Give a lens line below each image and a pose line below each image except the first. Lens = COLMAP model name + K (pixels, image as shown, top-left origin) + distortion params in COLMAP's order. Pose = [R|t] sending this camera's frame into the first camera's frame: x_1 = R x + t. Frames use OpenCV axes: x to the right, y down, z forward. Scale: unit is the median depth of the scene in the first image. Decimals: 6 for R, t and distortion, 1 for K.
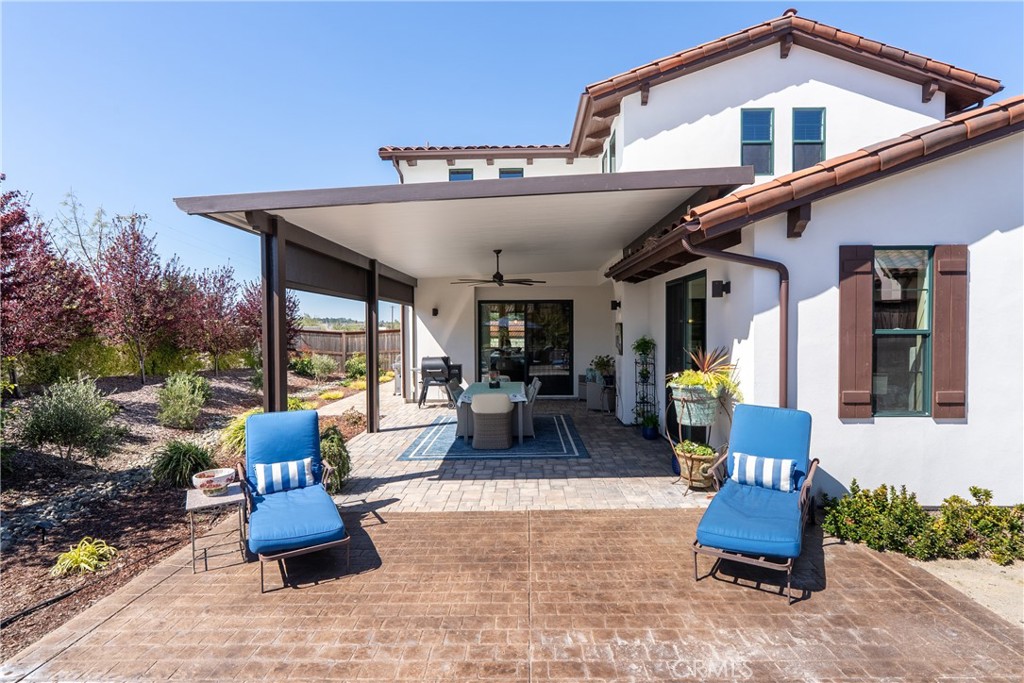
lens RADIAL K [[520.8, 0, 517.1], [0, 520.8, 345.2], [0, 0, 1]] dist [0.001697, -0.000711]
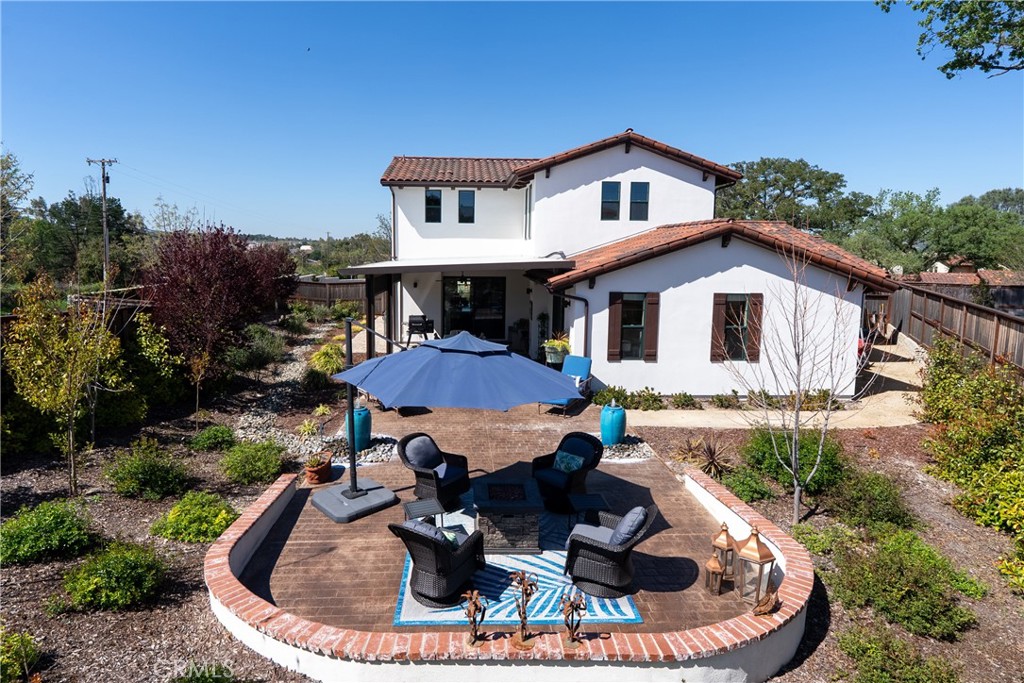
lens RADIAL K [[474.7, 0, 512.0], [0, 474.7, 330.3], [0, 0, 1]] dist [-0.003534, 0.000044]
pose [[0.992757, 0.013109, 0.119420, -0.056308], [-0.025452, 0.994415, 0.102425, -0.115954], [-0.117411, -0.104723, 0.987546, -0.606202]]
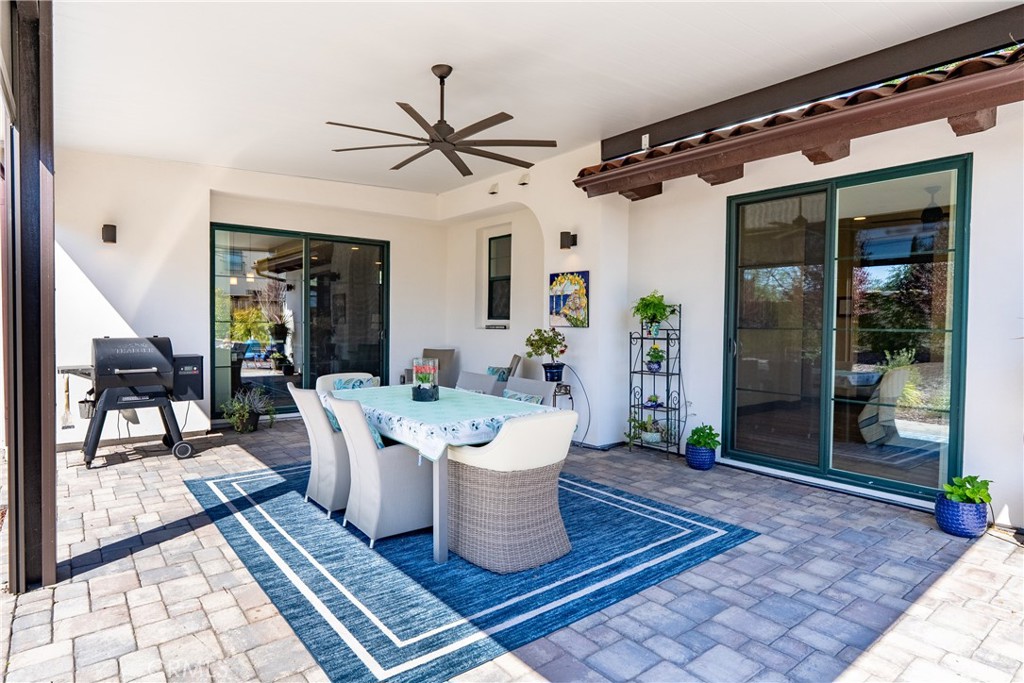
lens RADIAL K [[570.4, 0, 512.0], [0, 570.4, 341.5], [0, 0, 1]] dist [-0.000475, 0.000194]
pose [[0.772238, -0.005464, 0.635310, -0.283030], [0.004818, 0.999985, 0.002744, 0.034880], [-0.635316, 0.000942, 0.772252, 0.611140]]
